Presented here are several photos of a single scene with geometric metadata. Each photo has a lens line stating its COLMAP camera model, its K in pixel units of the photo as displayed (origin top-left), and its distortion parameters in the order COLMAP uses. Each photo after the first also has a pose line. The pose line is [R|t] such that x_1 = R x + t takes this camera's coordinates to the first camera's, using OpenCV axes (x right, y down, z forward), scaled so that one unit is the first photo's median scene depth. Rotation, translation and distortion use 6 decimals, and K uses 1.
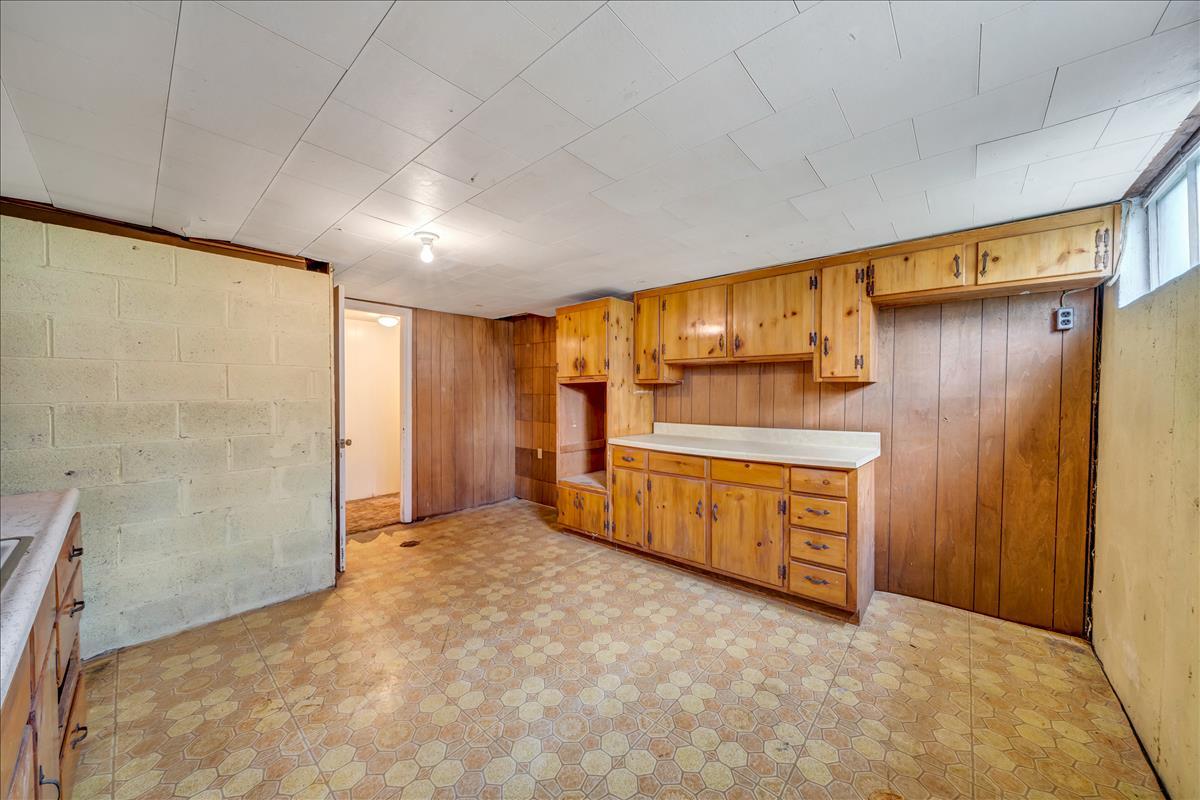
lens RADIAL K [[418.7, 0, 595.2], [0, 418.7, 399.1], [0, 0, 1]] dist [-0.000690, -0.000251]
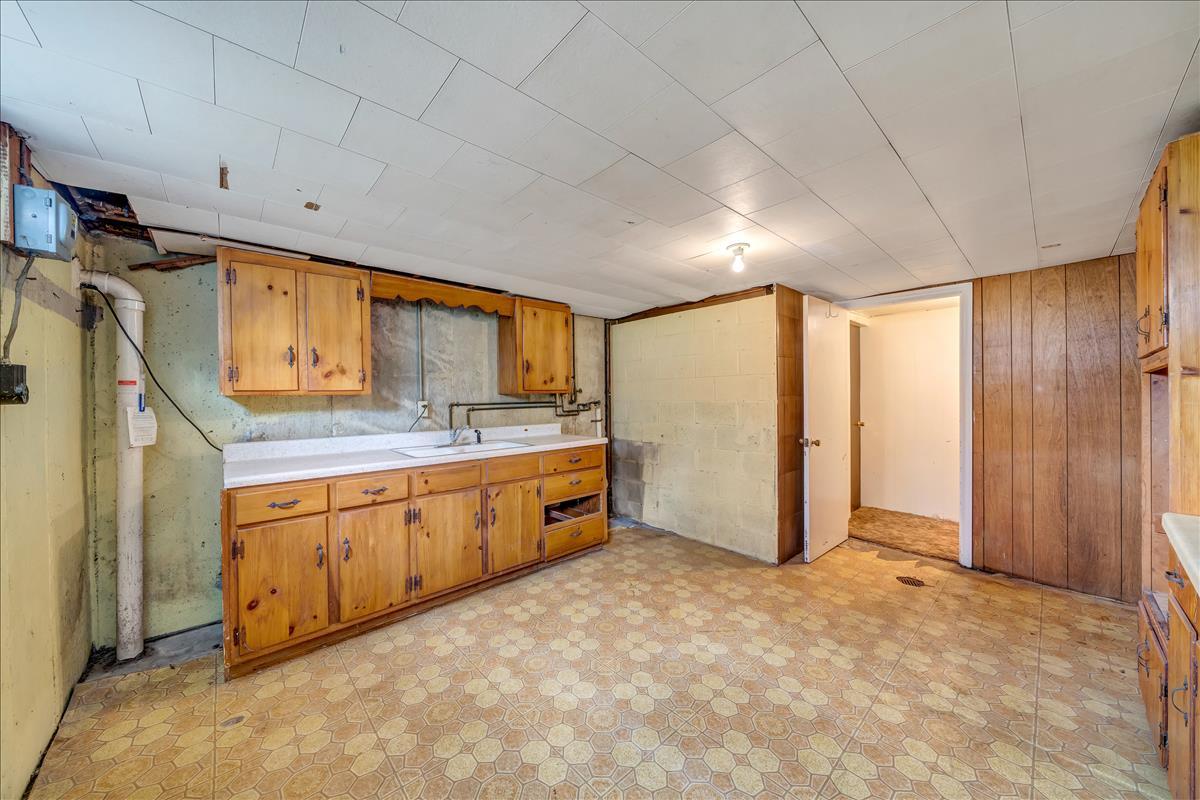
lens RADIAL K [[418.7, 0, 595.8], [0, 418.7, 398.9], [0, 0, 1]] dist [-0.000690, -0.000251]
pose [[-0.111081, 0.007038, -0.993786, 0.581468], [-0.008505, 0.999932, 0.008032, -0.011074], [0.993775, 0.009344, -0.111014, 0.652308]]
